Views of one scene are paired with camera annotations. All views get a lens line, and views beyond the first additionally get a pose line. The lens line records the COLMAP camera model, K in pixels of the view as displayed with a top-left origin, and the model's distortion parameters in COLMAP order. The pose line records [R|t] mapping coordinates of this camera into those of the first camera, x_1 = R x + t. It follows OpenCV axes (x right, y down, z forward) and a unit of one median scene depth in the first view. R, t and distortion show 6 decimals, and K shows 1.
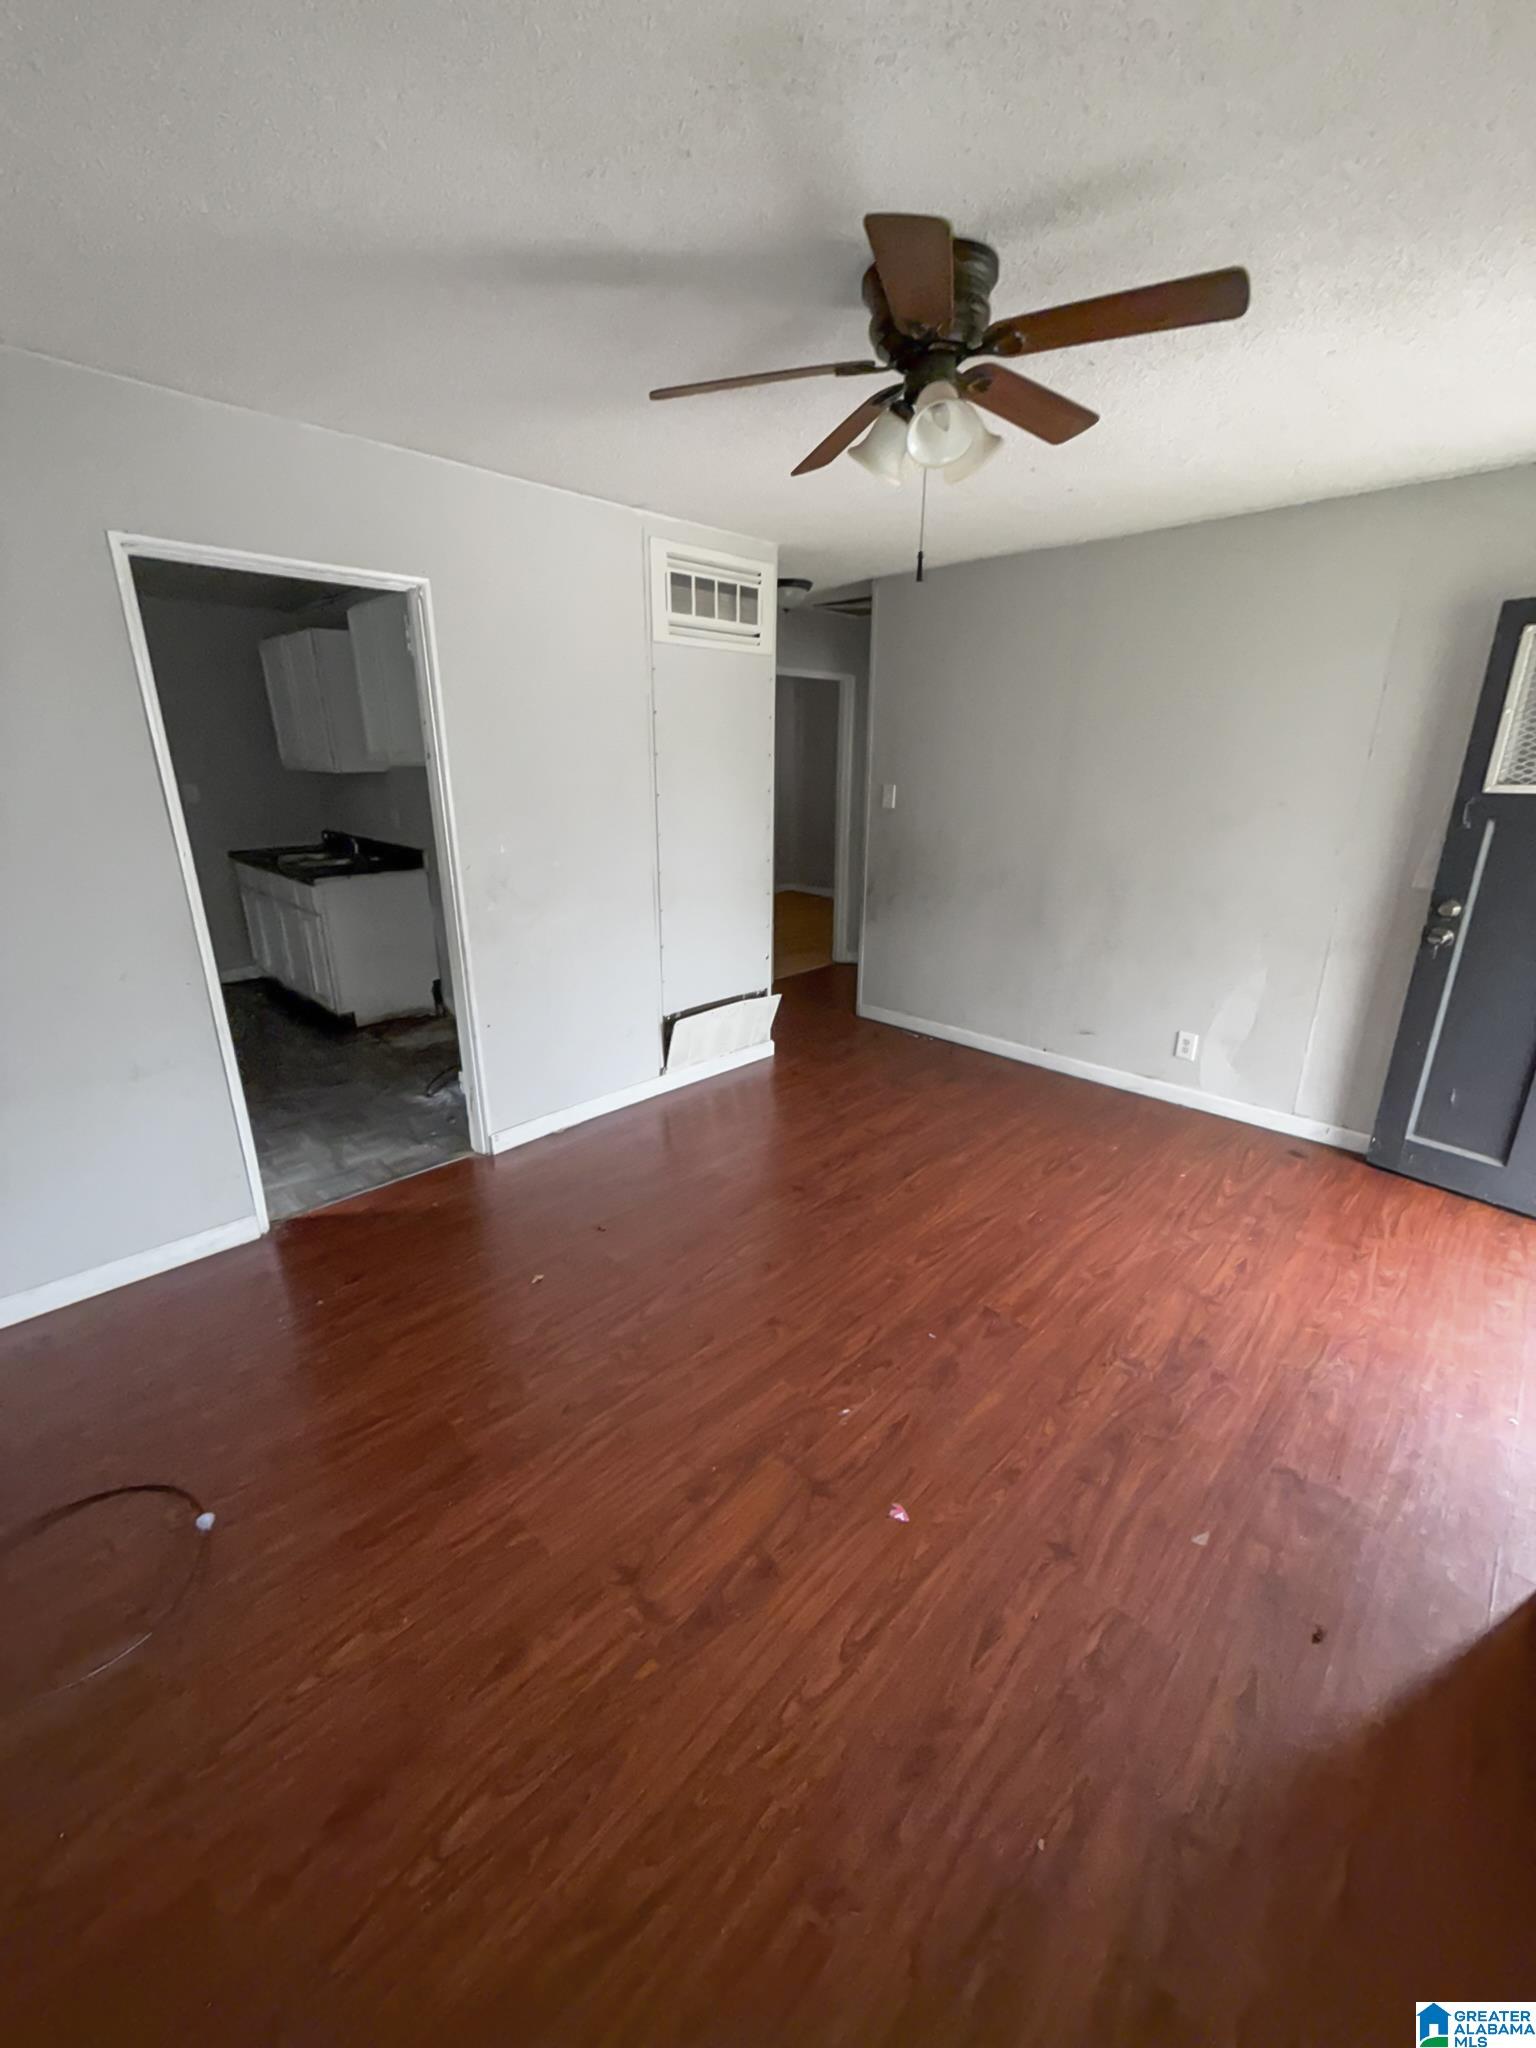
lens RADIAL K [[815.0, 0, 768.0], [0, 815.0, 1024.0], [0, 0, 1]] dist [-0.001269, 0.000089]
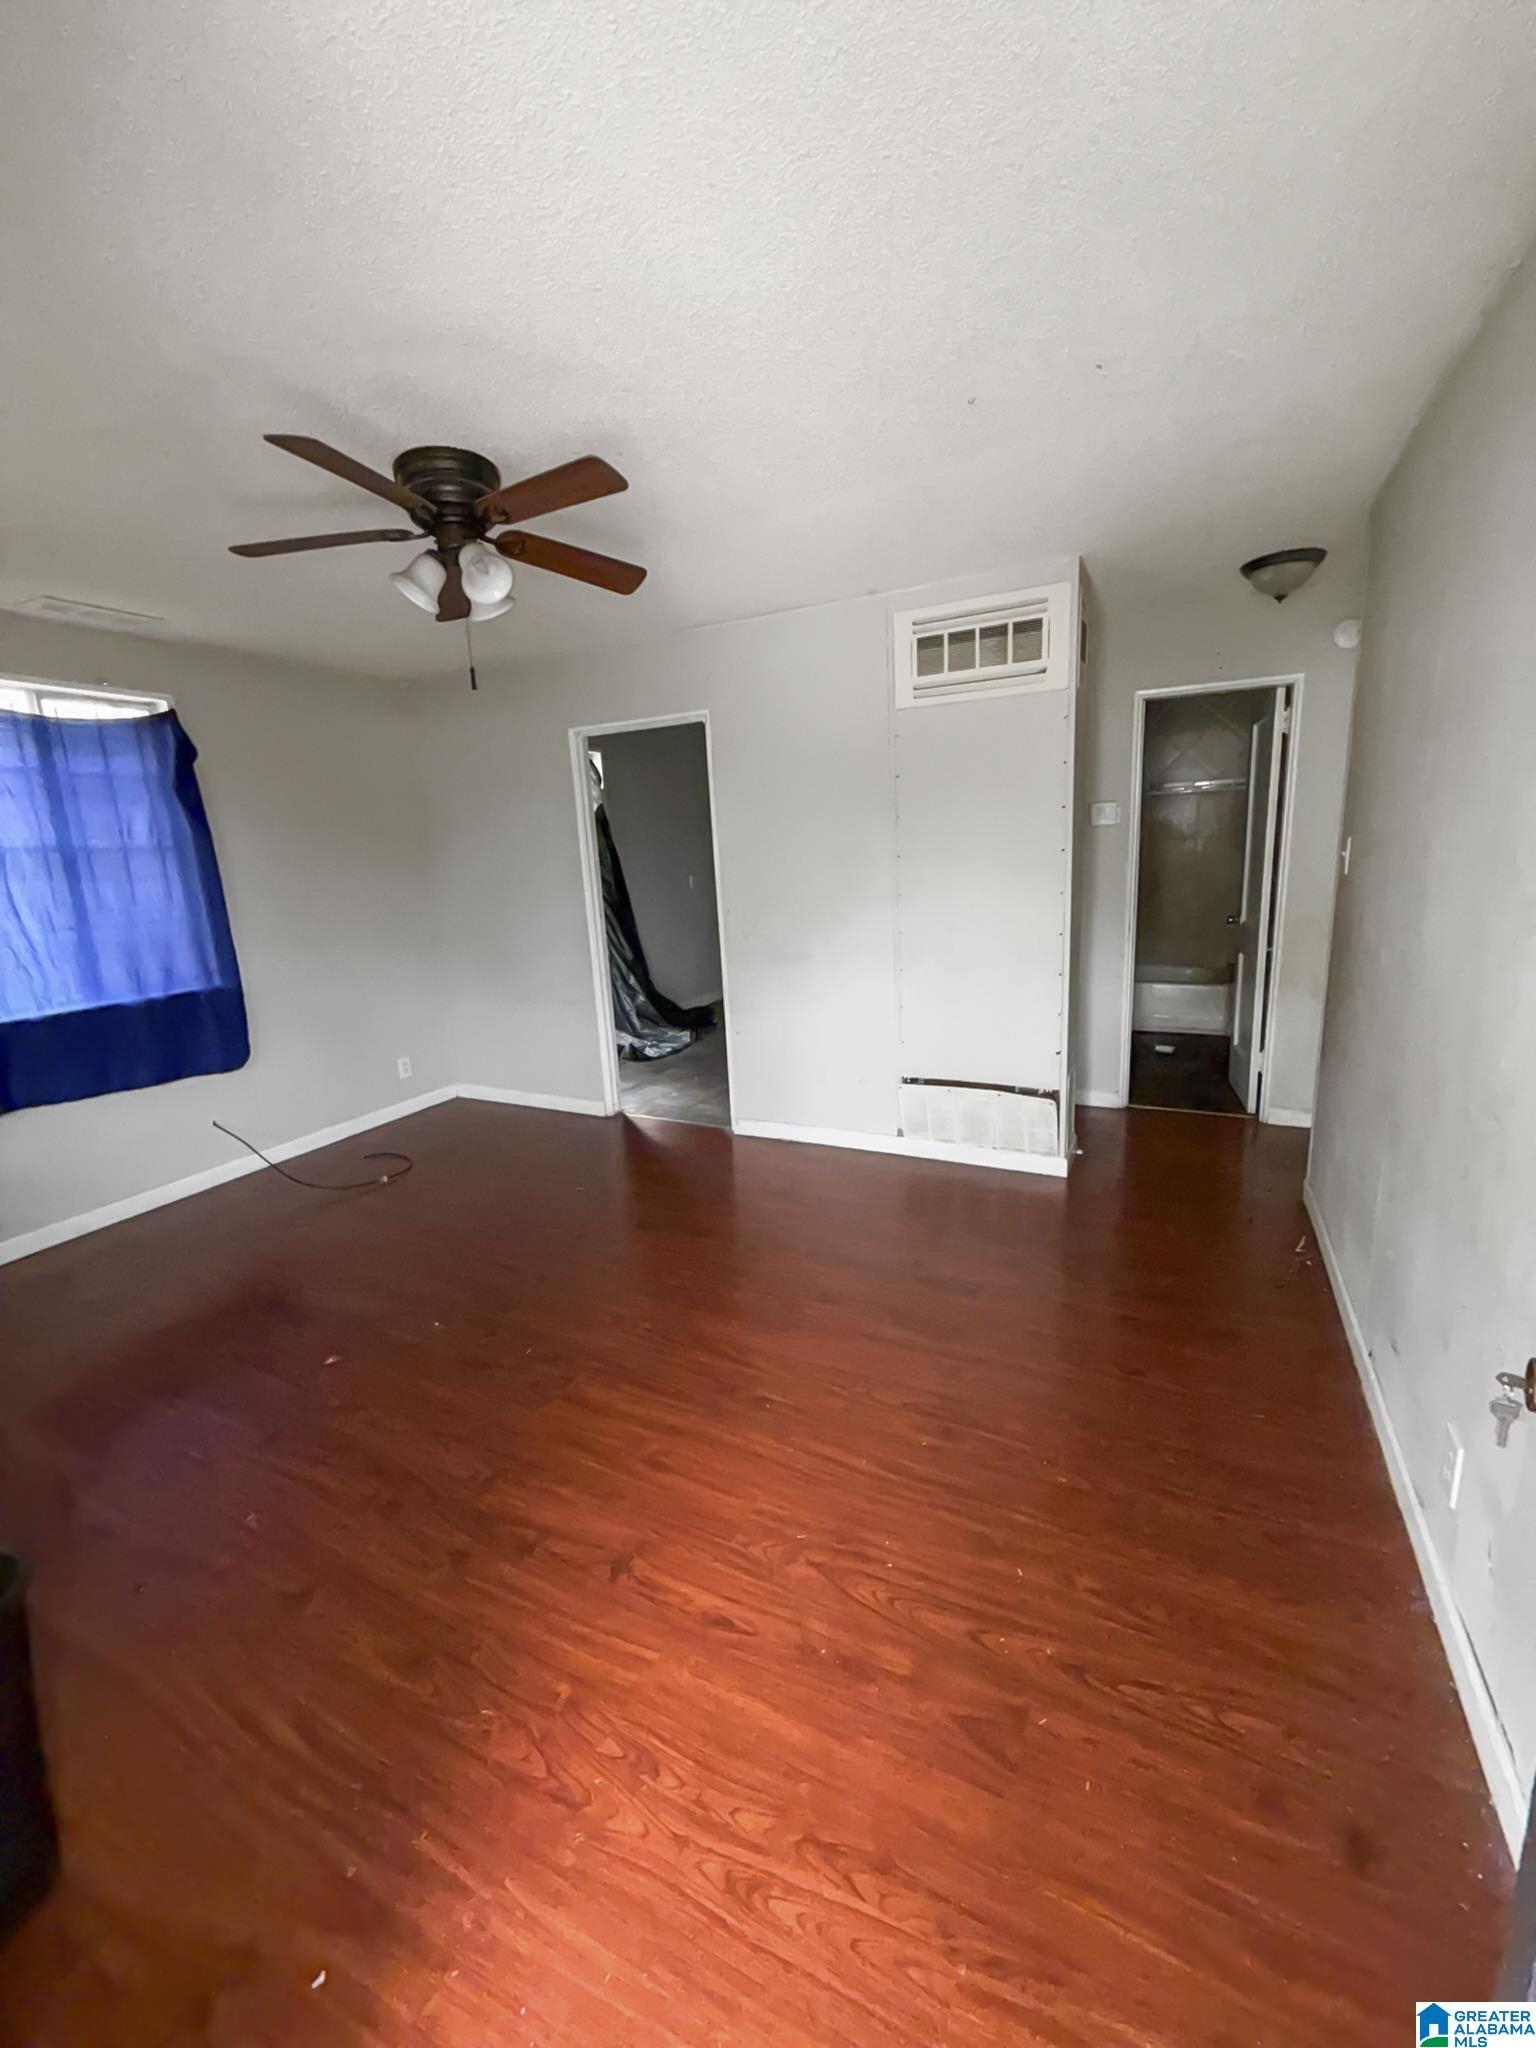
lens RADIAL K [[815.0, 0, 768.0], [0, 815.0, 1024.0], [0, 0, 1]] dist [-0.001269, 0.000089]
pose [[0.305504, 0.186384, -0.933771, 0.845871], [-0.252941, 0.961308, 0.109125, -0.159122], [0.917980, 0.202851, 0.340828, 0.580678]]
